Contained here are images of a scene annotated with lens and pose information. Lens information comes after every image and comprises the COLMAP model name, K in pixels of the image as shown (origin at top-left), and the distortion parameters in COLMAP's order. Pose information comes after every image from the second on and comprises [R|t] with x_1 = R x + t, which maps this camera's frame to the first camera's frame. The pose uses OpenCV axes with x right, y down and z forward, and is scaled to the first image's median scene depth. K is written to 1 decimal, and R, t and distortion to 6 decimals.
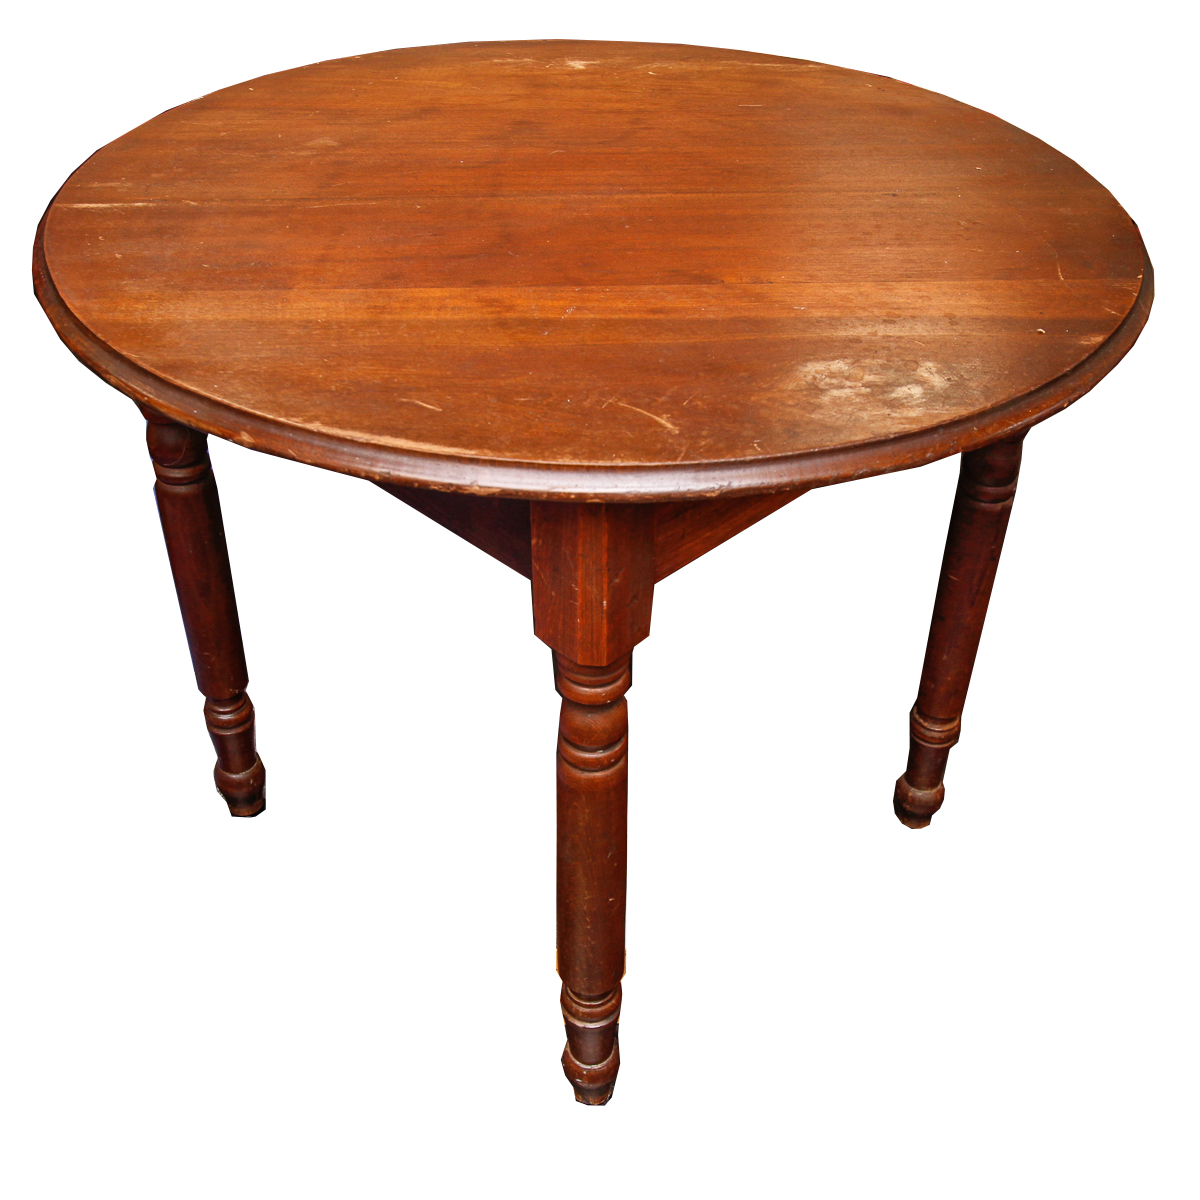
lens RADIAL K [[1477.7, 0, 595.1], [0, 1477.7, 598.2], [0, 0, 1]] dist [0.015992, 0.000000]
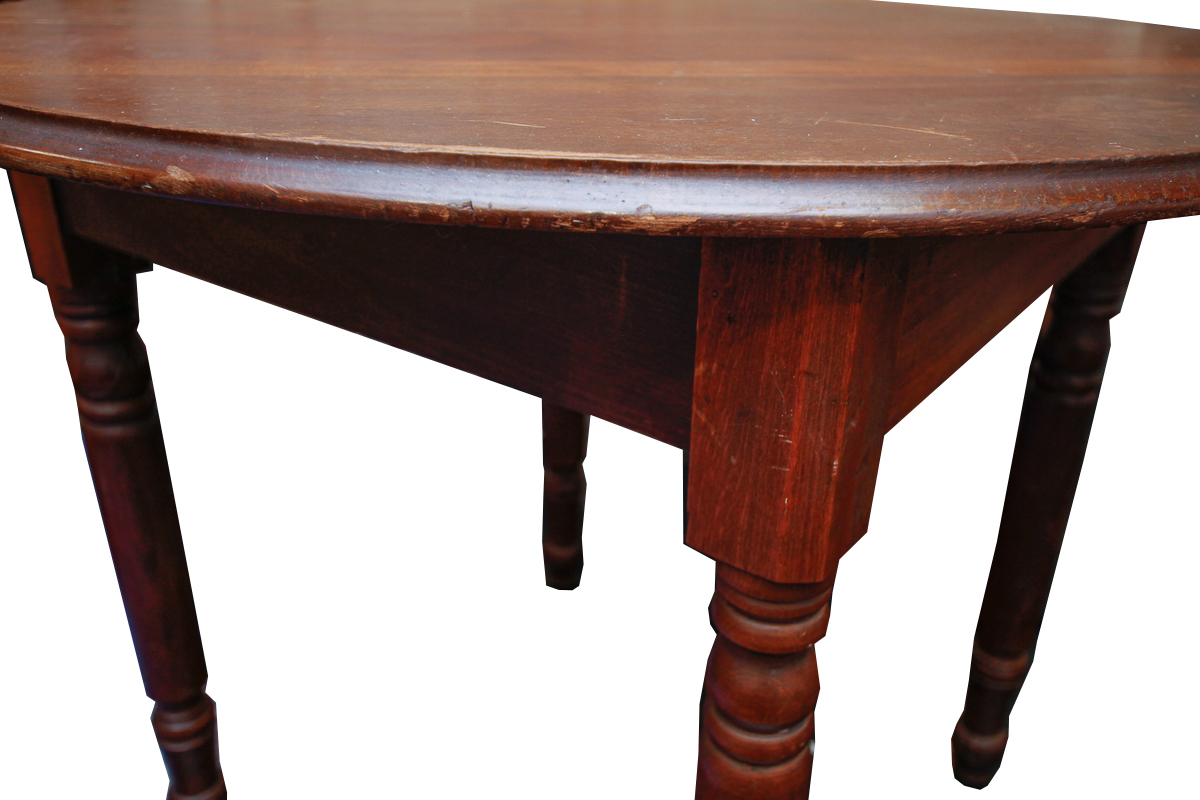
lens RADIAL K [[1082.0, 0, 608.4], [0, 1082.0, 405.8], [0, 0, 1]] dist [0.018333, 0.000000]
pose [[0.991294, -0.056189, 0.119072, -0.126291], [0.076319, 0.982153, -0.171902, 0.045243], [-0.107287, 0.179493, 0.977891, 0.580679]]
